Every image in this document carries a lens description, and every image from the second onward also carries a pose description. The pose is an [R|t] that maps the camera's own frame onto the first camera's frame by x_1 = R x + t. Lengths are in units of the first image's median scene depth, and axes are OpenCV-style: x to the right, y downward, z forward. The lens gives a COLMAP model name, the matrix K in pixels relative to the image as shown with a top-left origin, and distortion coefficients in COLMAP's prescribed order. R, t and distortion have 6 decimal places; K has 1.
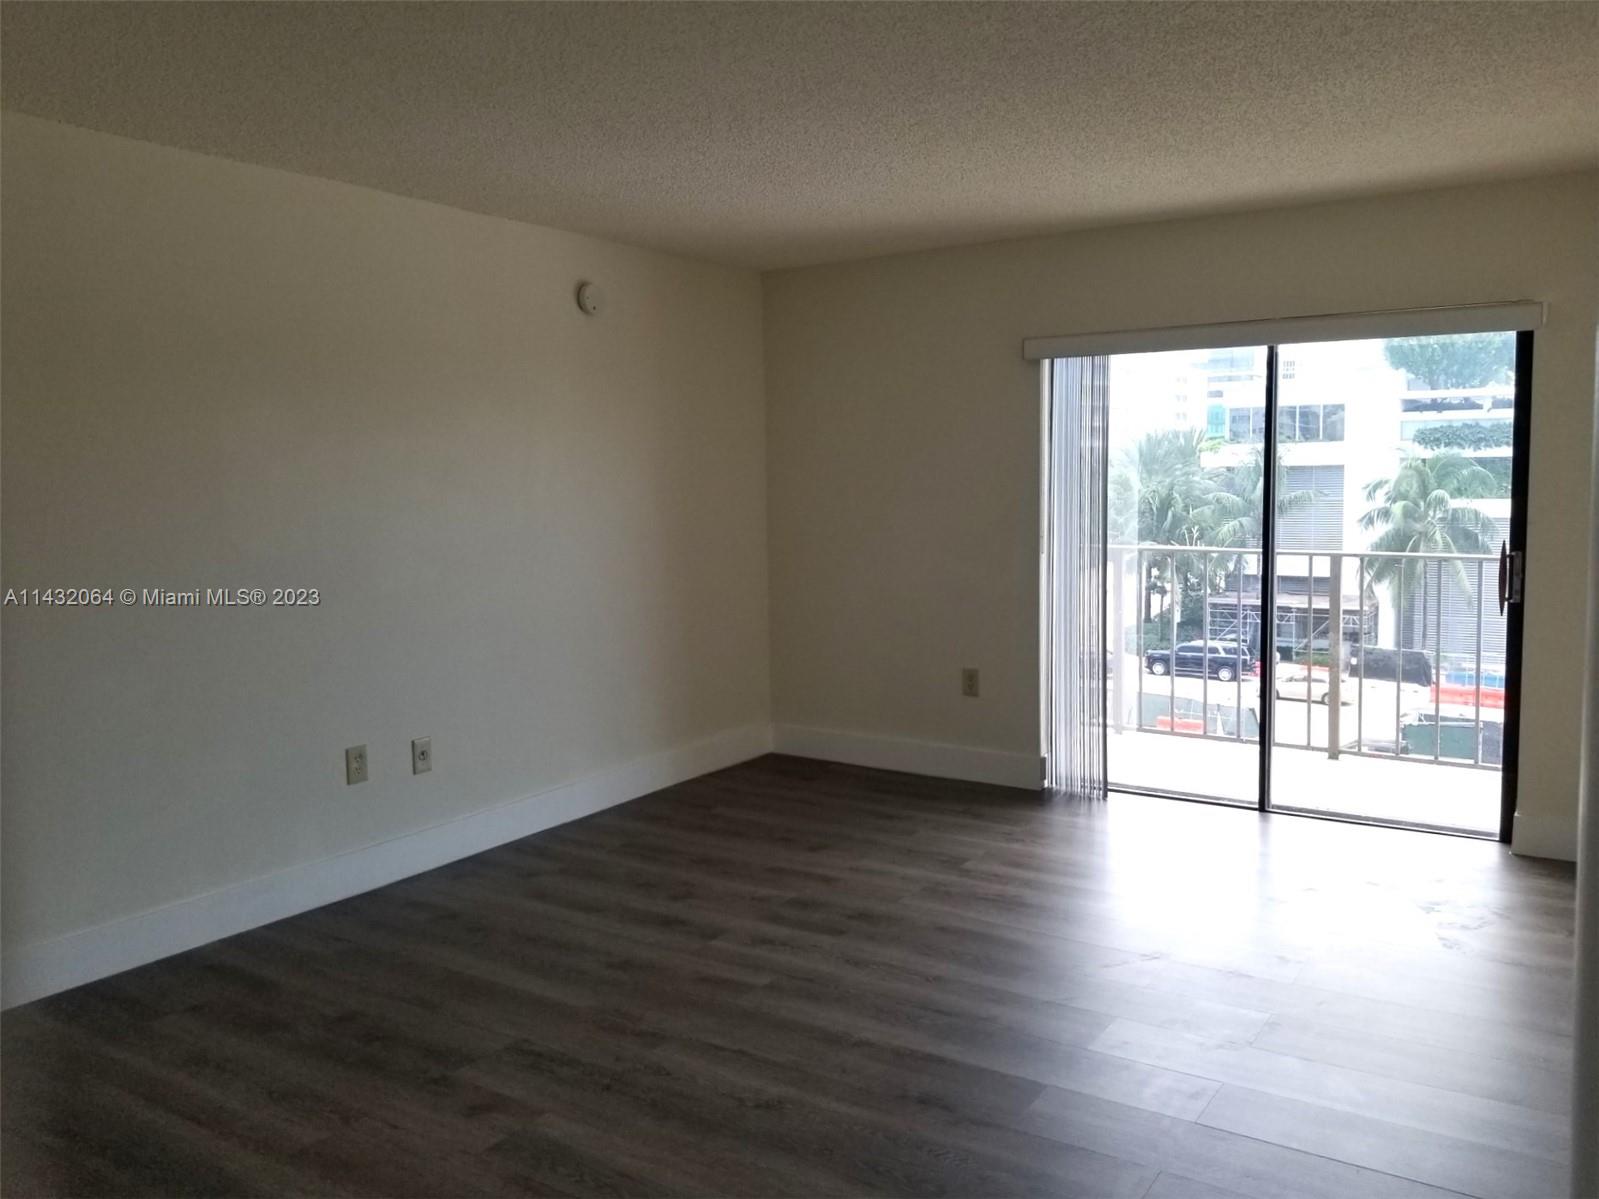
lens RADIAL K [[1283.3, 0, 799.5], [0, 1283.3, 599.5], [0, 0, 1]] dist [0.008497, -0.000837]
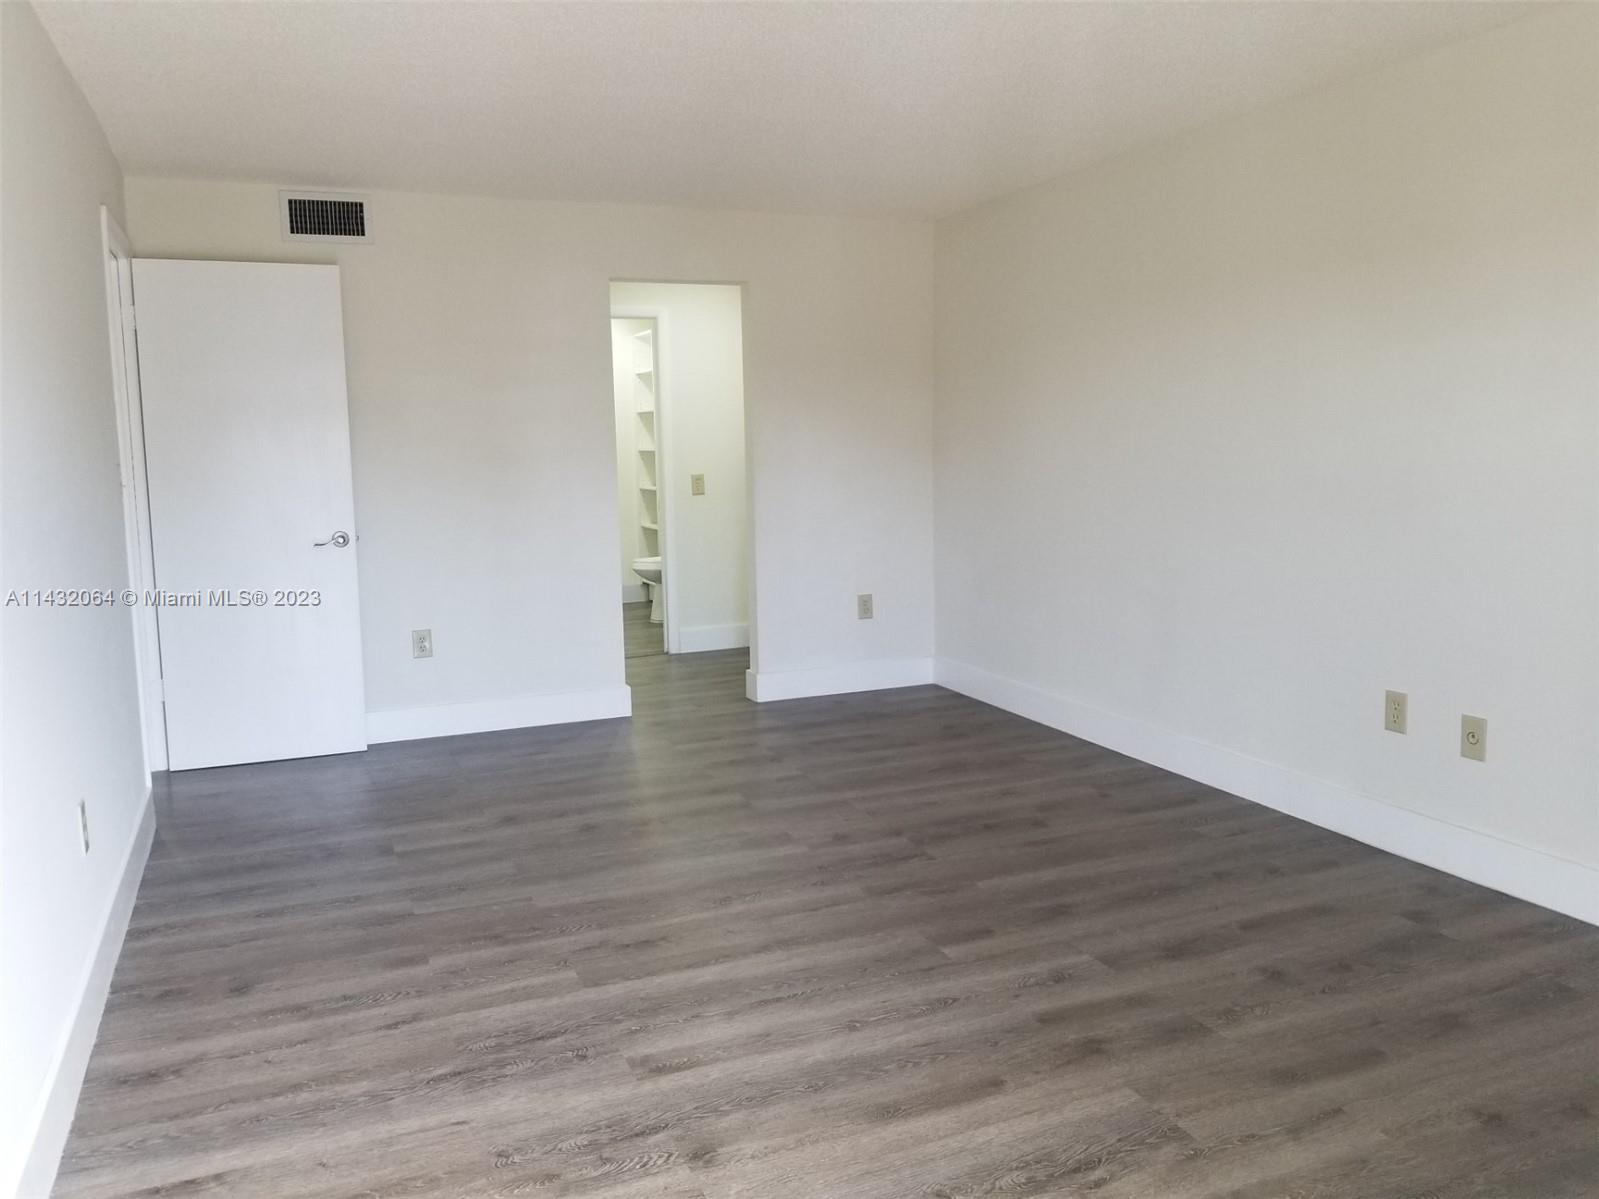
lens RADIAL K [[1283.3, 0, 799.5], [0, 1283.3, 599.5], [0, 0, 1]] dist [0.008497, -0.000837]
pose [[-0.585411, 0.126034, -0.800880, 0.691930], [-0.044900, 0.981286, 0.187245, -0.112653], [0.809492, 0.145575, -0.568797, 1.299838]]
